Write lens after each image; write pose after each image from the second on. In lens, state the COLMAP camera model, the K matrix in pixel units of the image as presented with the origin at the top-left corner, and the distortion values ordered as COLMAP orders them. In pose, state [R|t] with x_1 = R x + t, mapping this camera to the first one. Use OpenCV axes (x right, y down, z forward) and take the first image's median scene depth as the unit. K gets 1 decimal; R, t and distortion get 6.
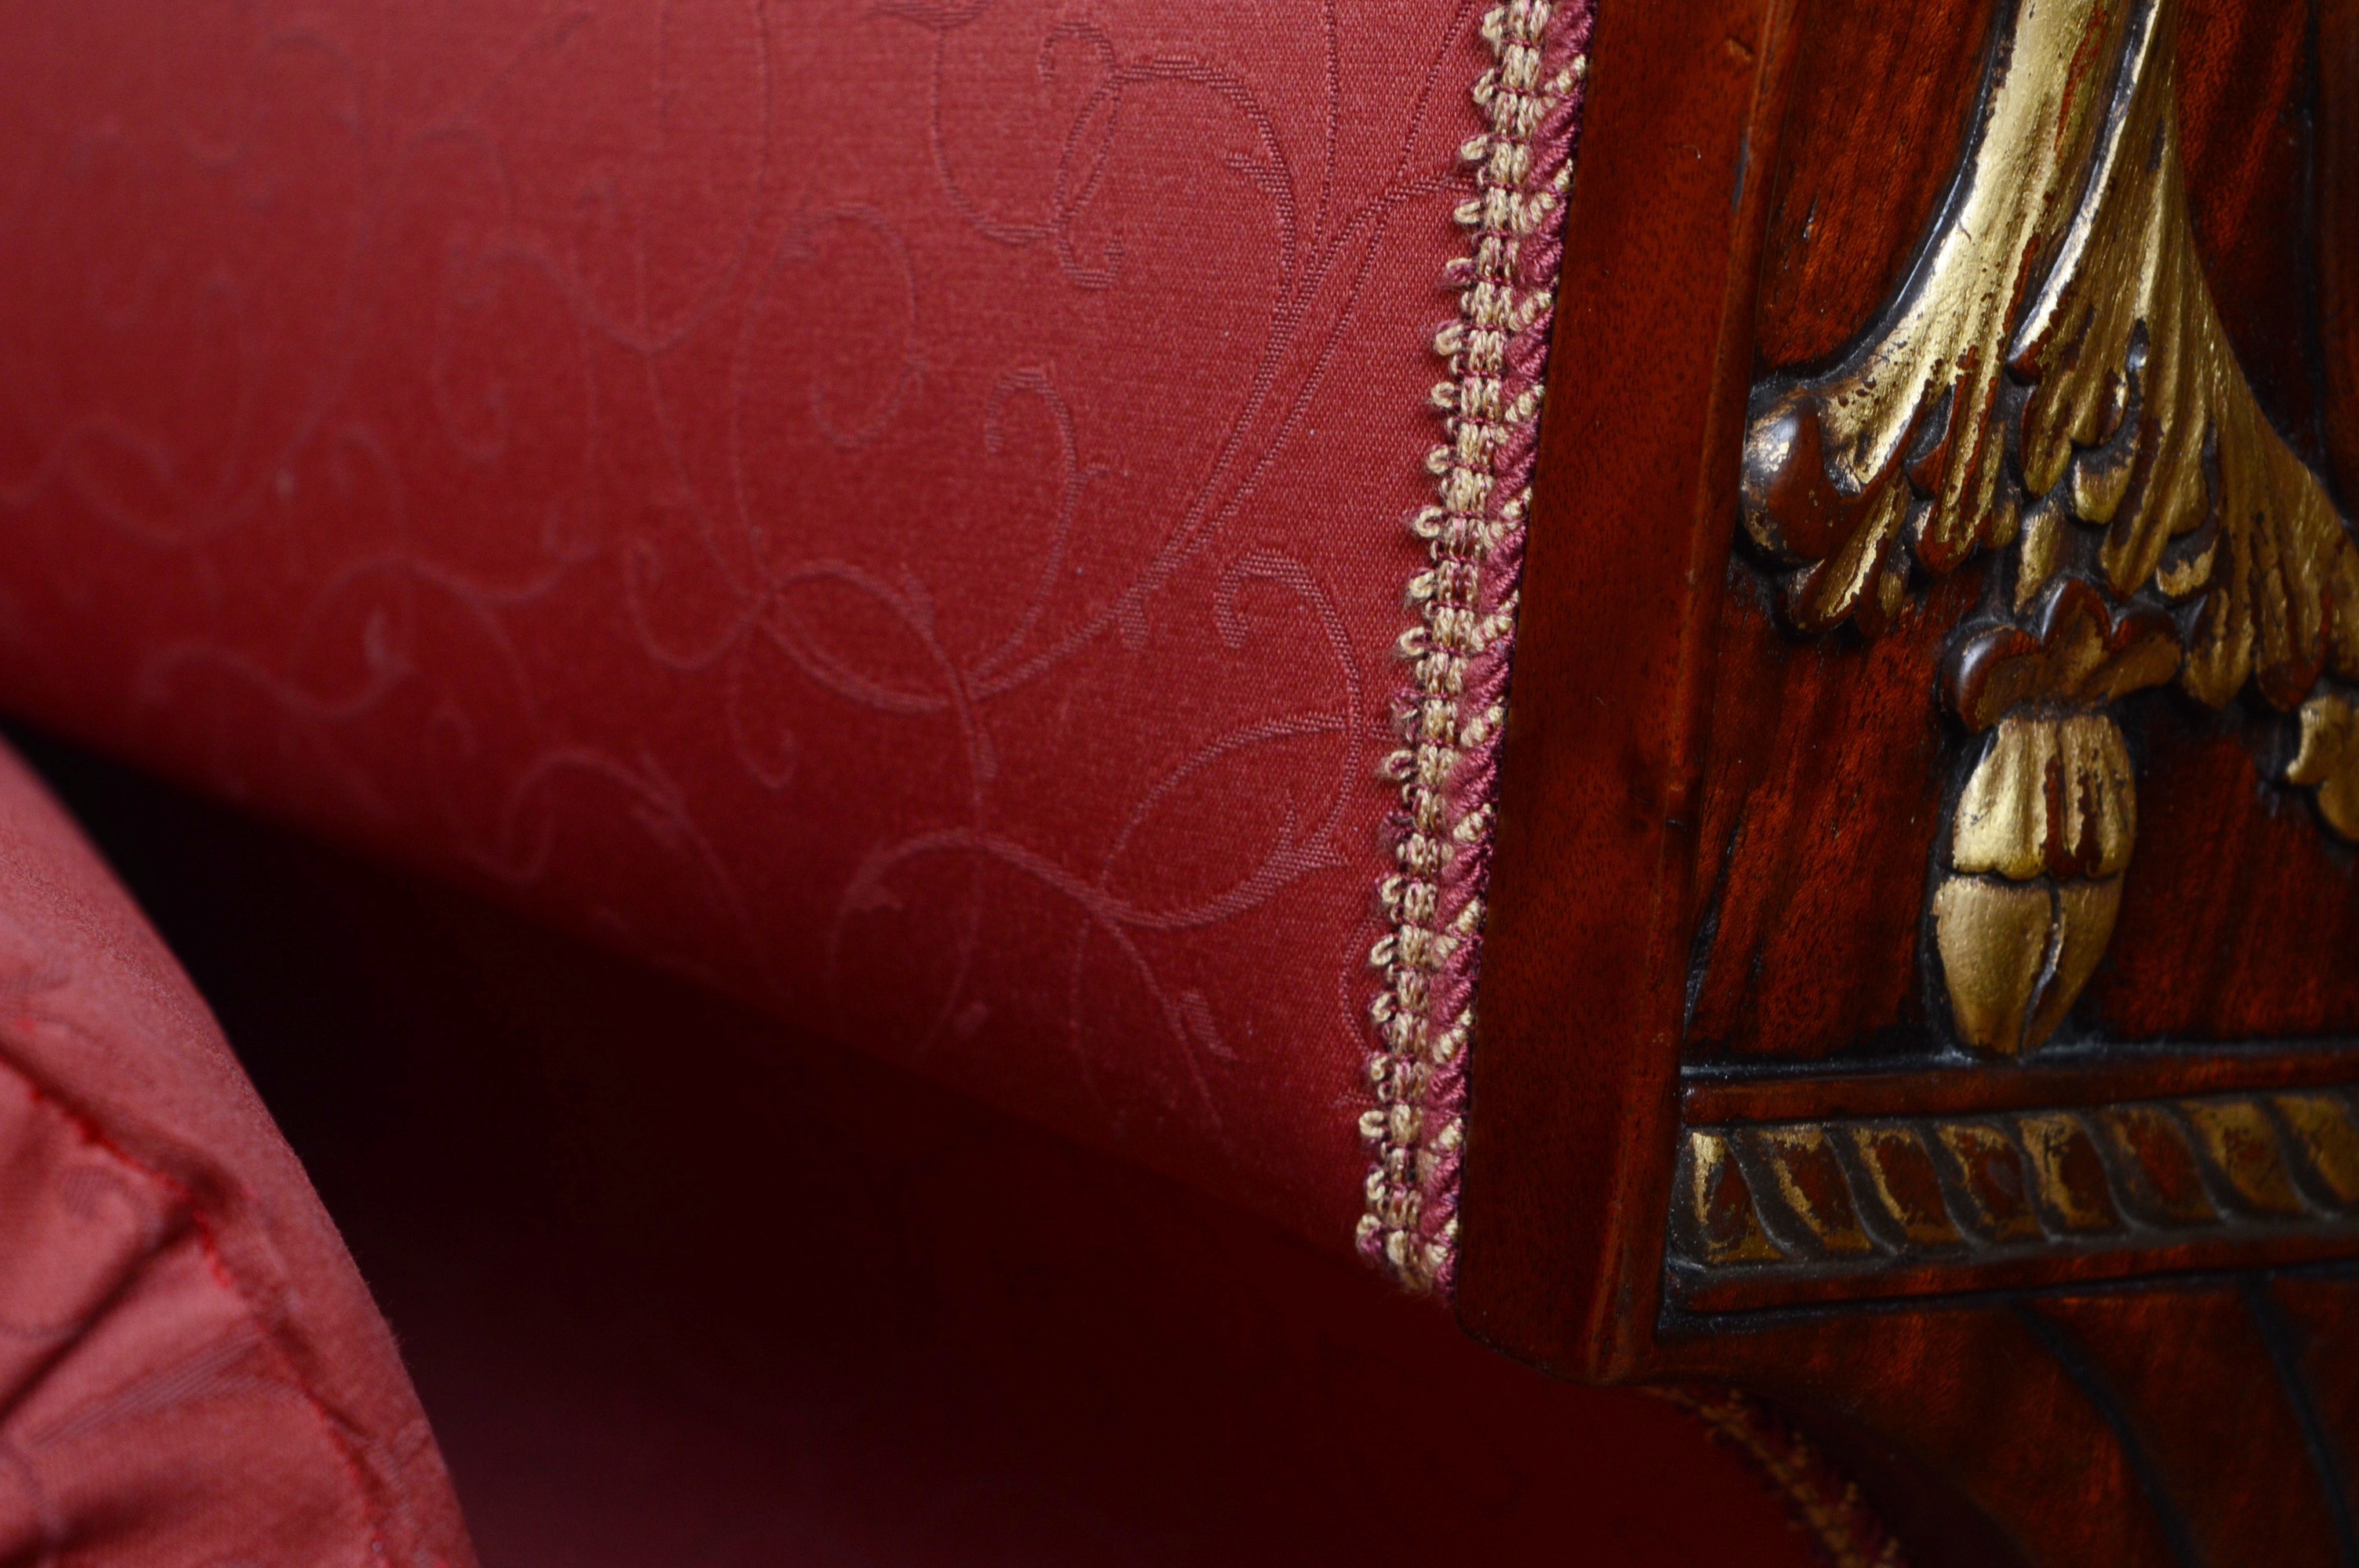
lens RADIAL K [[5086.8, 0, 1167.8], [0, 5086.8, 785.2], [0, 0, 1]] dist [0.050107, 0.000000]
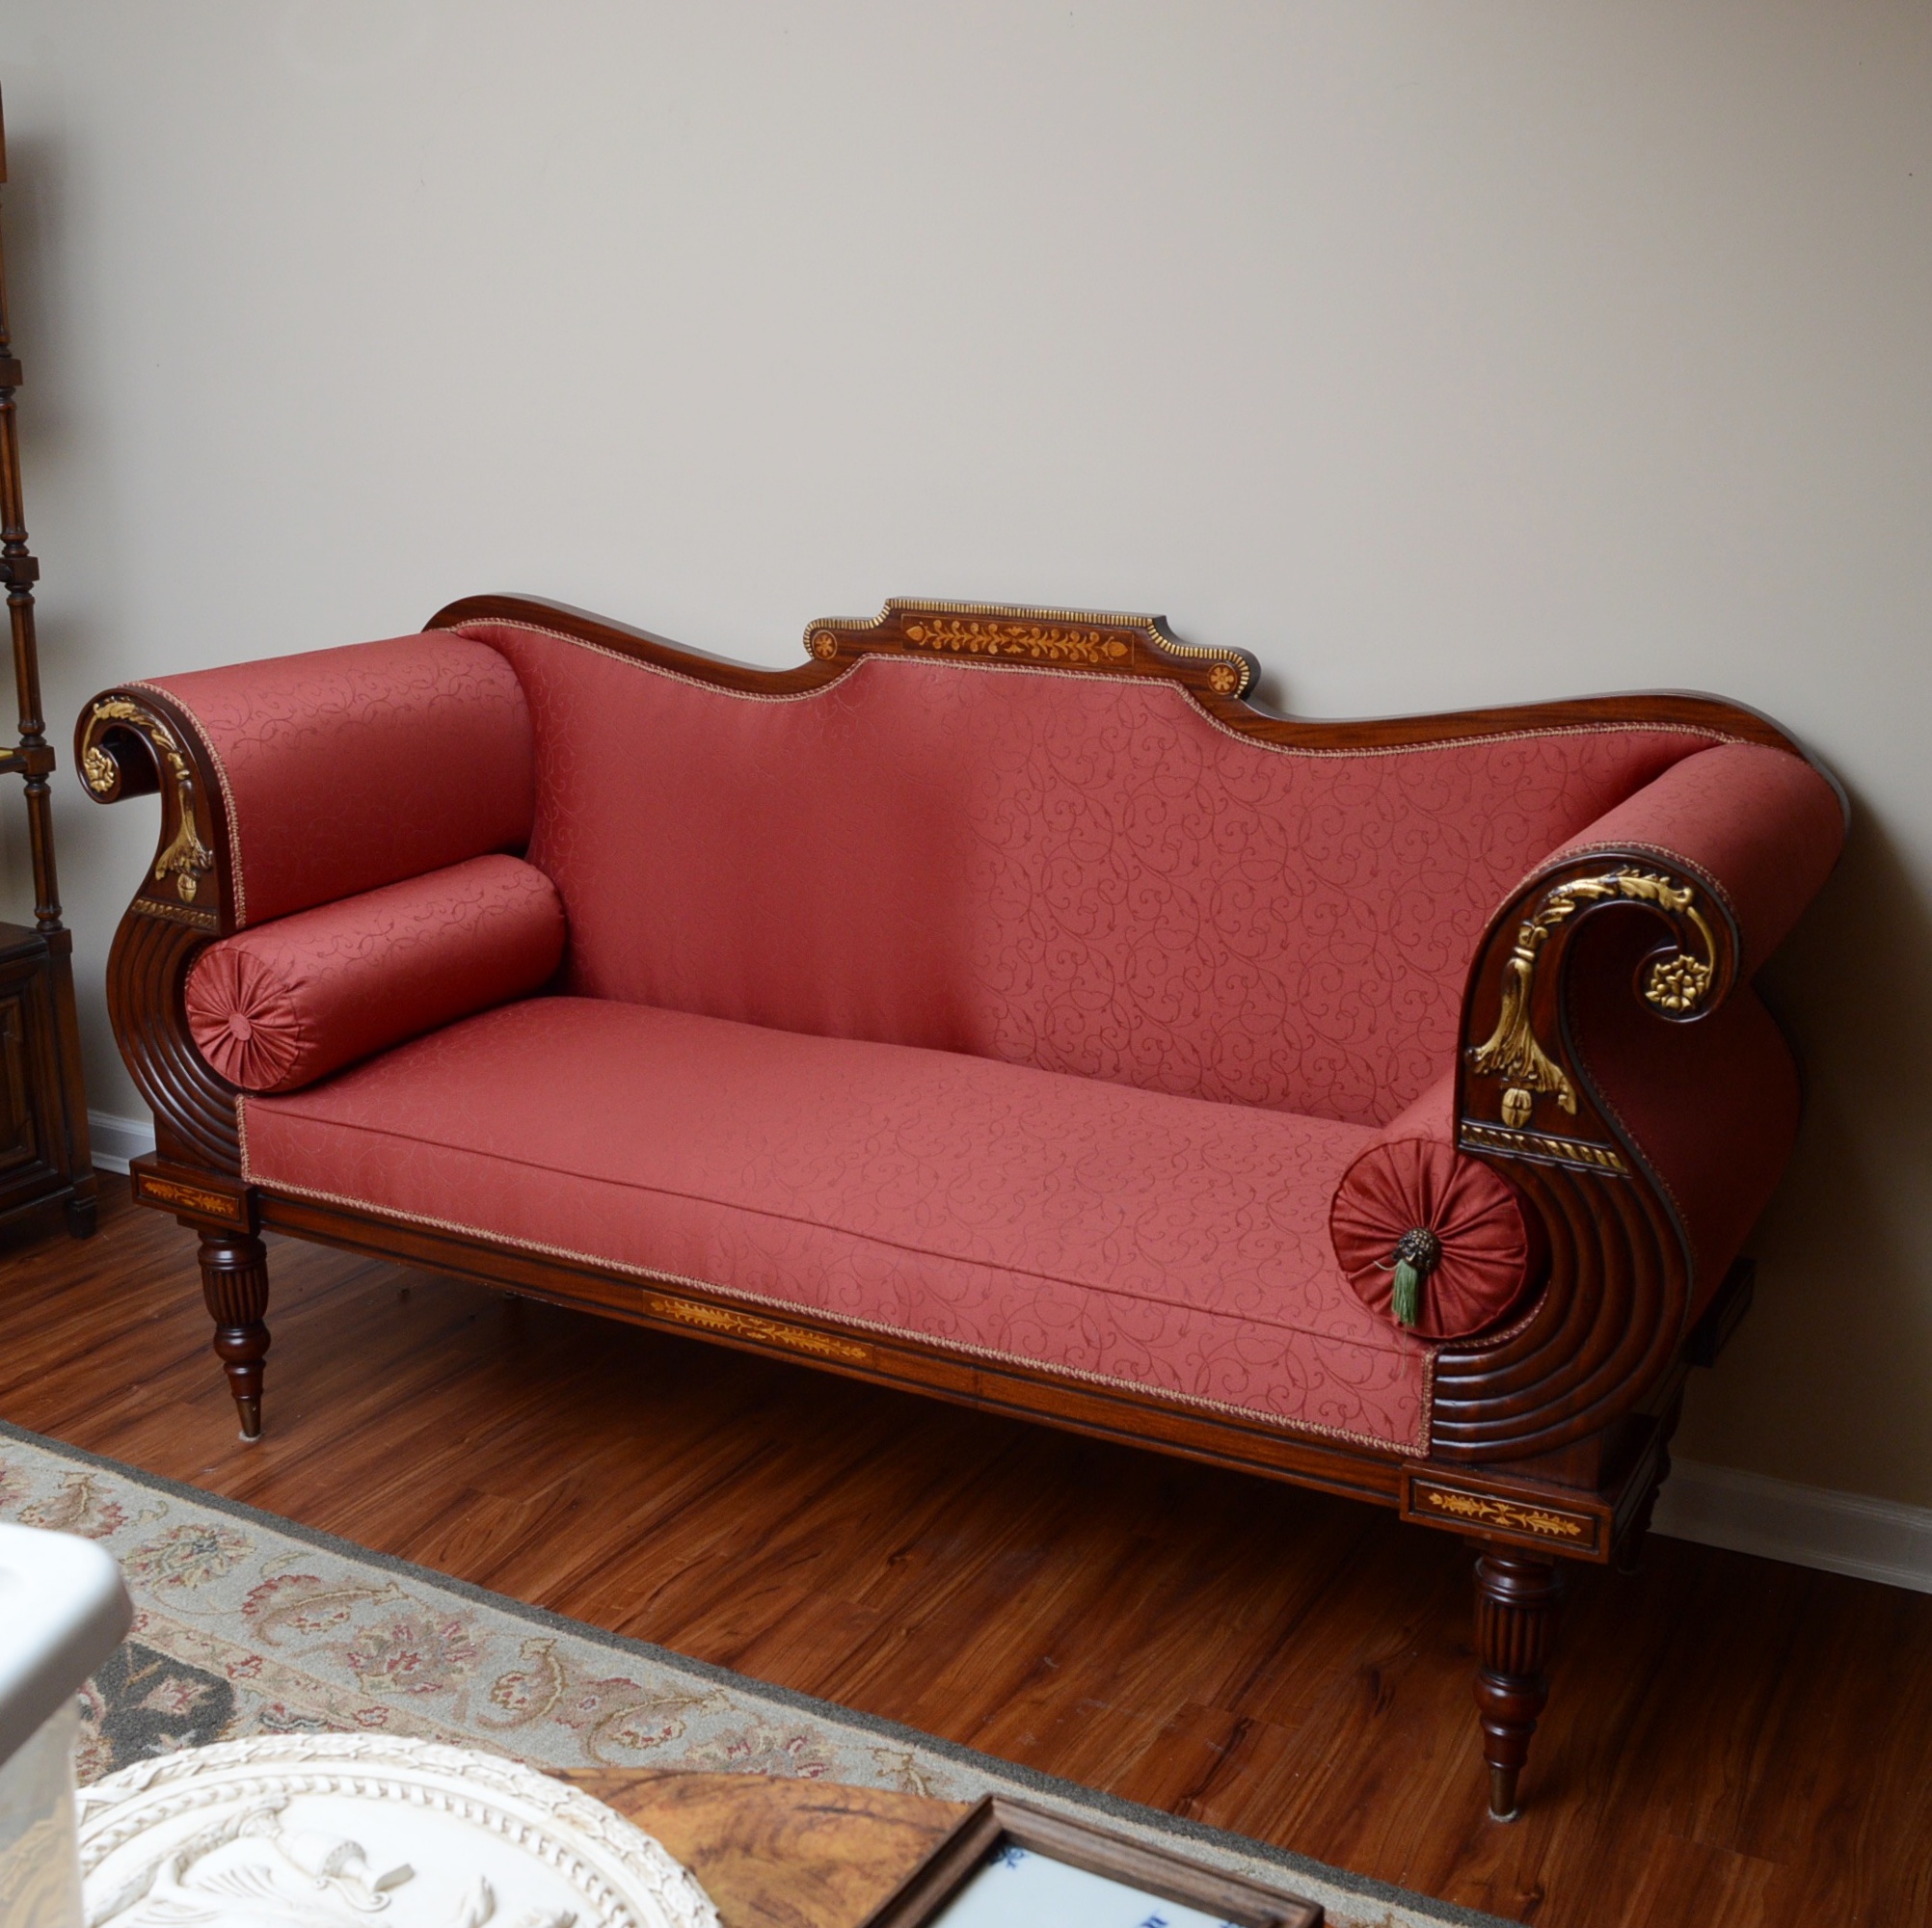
lens RADIAL K [[2366.3, 0, 973.7], [0, 2366.3, 967.1], [0, 0, 1]] dist [-0.099108, 0.000000]
pose [[0.393600, 0.142638, -0.908148, 3.432982], [-0.105416, 0.988375, 0.109551, -0.563952], [0.913218, 0.052615, 0.404061, -1.474920]]
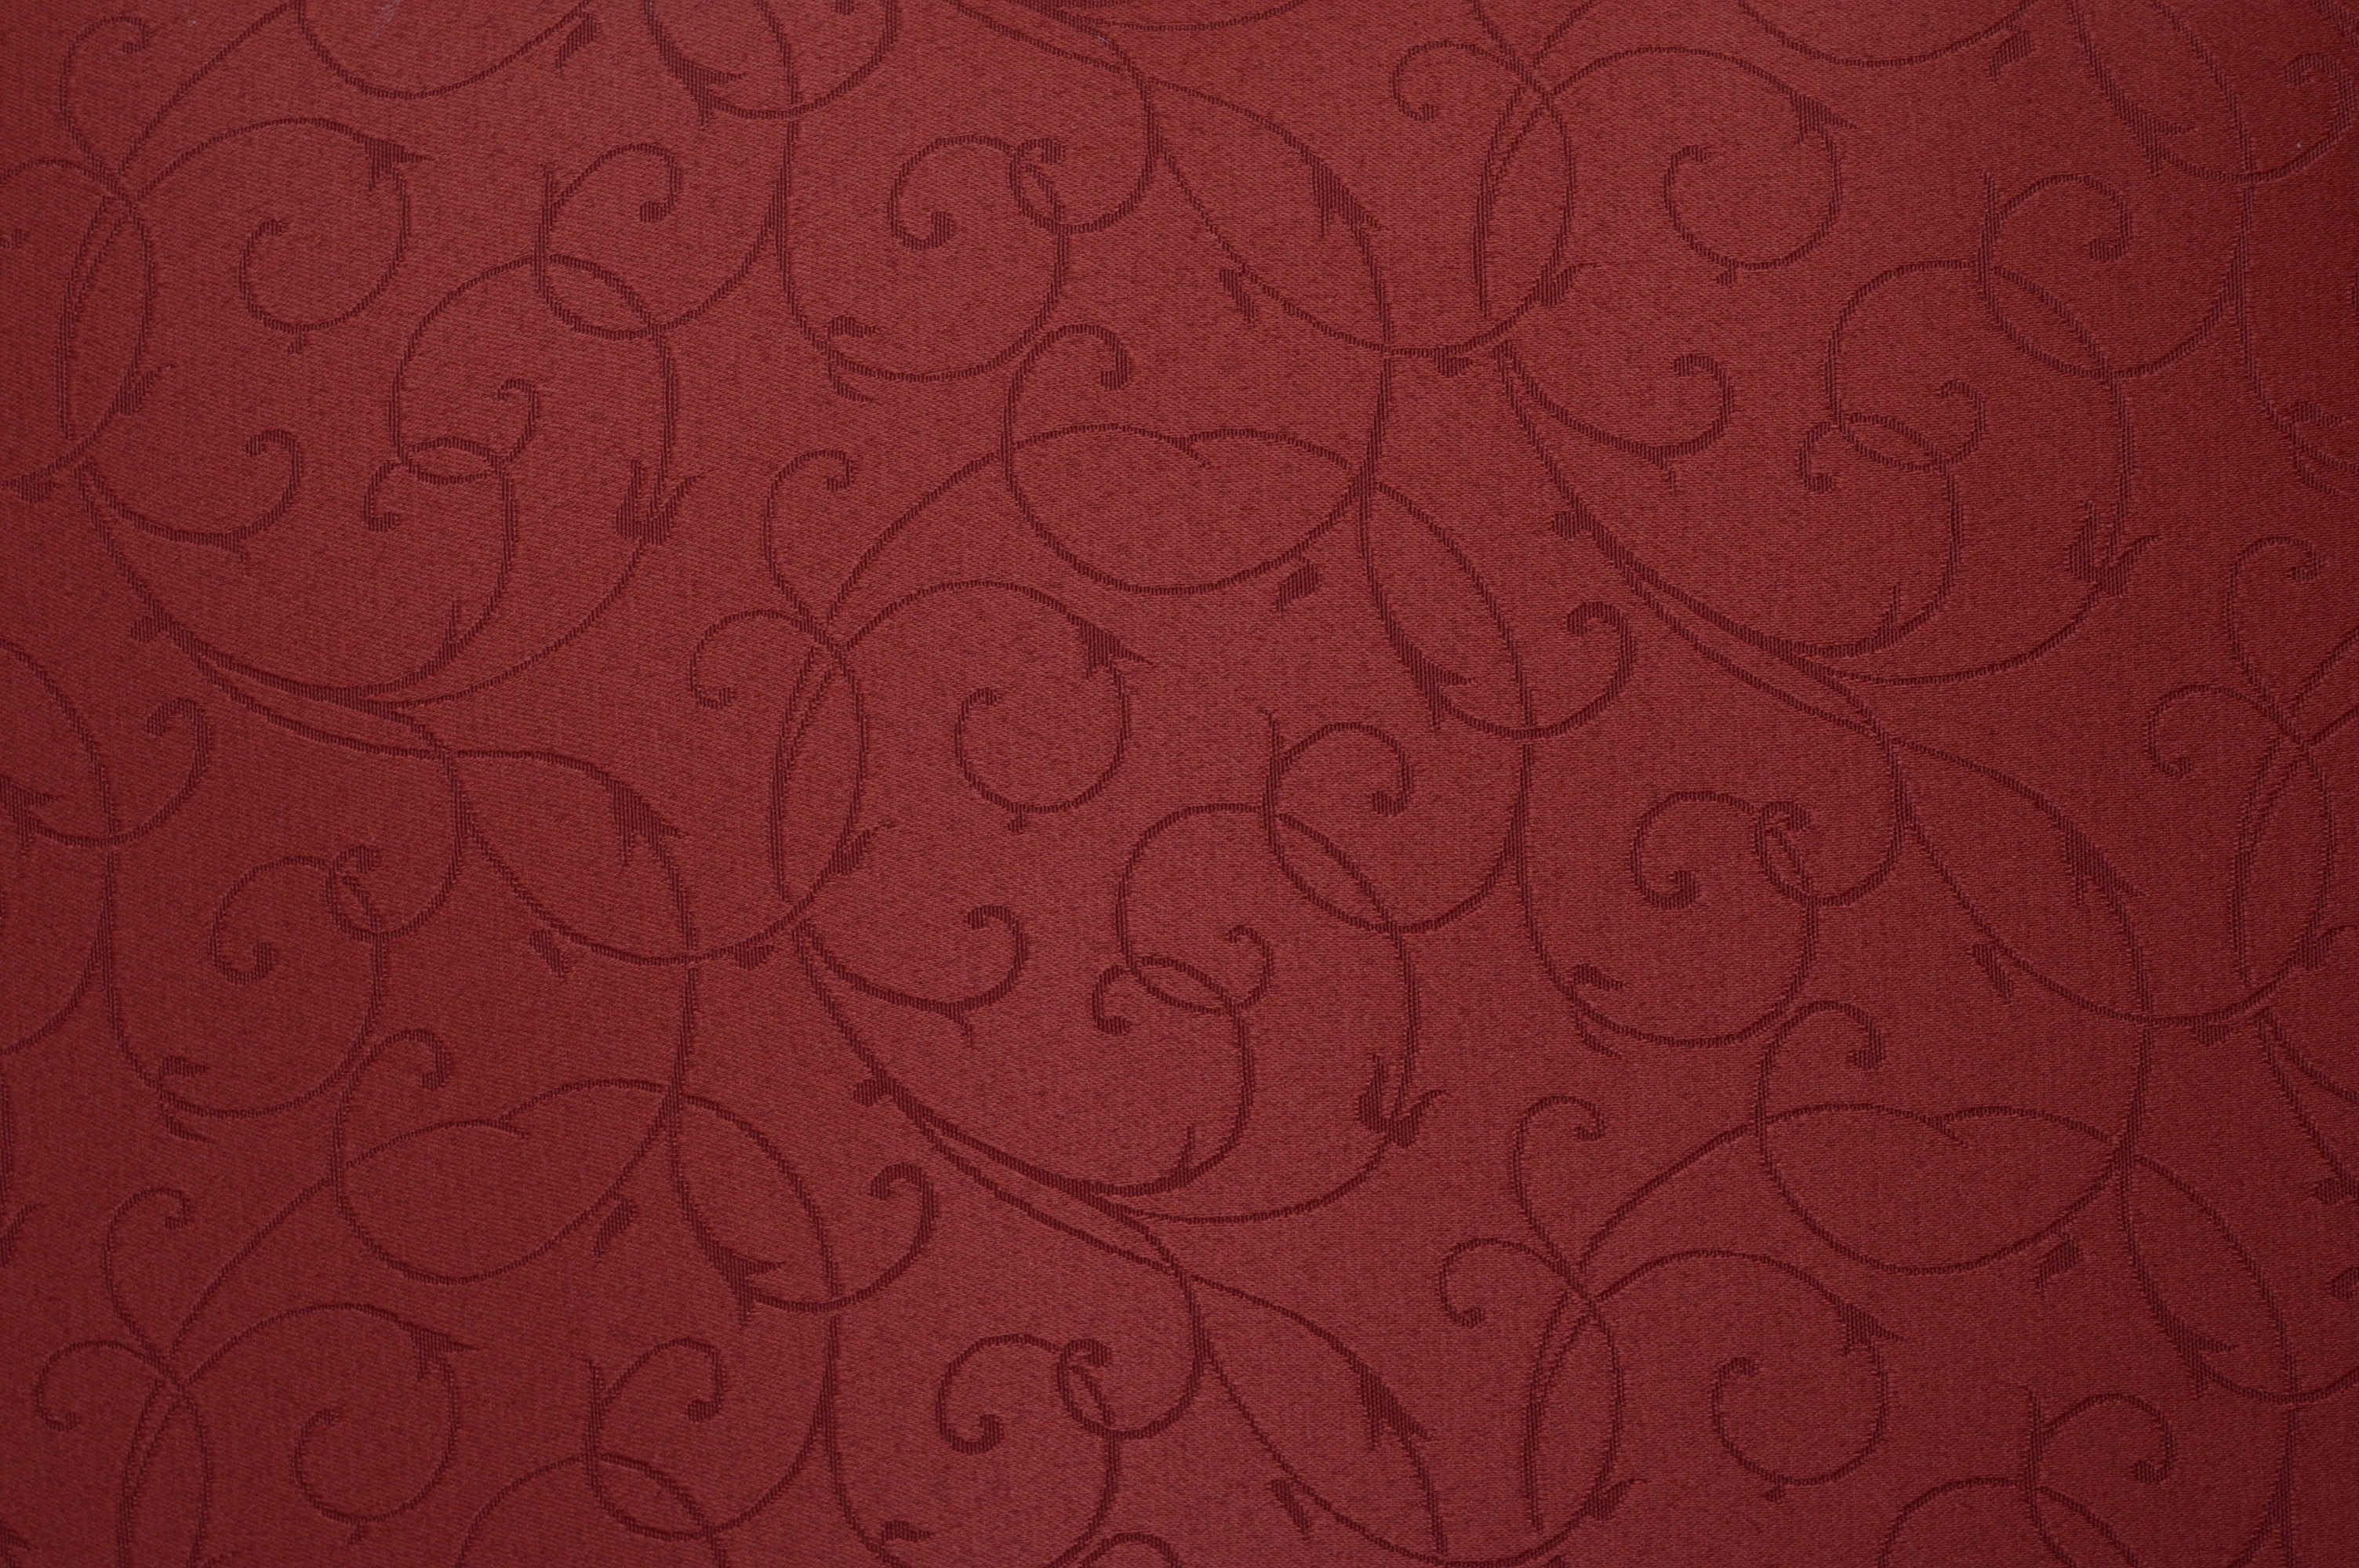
lens RADIAL K [[5086.8, 0, 1137.3], [0, 5086.8, 819.2], [0, 0, 1]] dist [0.050107, 0.000000]
pose [[0.728922, 0.013627, -0.684461, -0.660913], [-0.042332, 0.998786, -0.025198, -0.314186], [0.683287, 0.047342, 0.728614, -0.251585]]
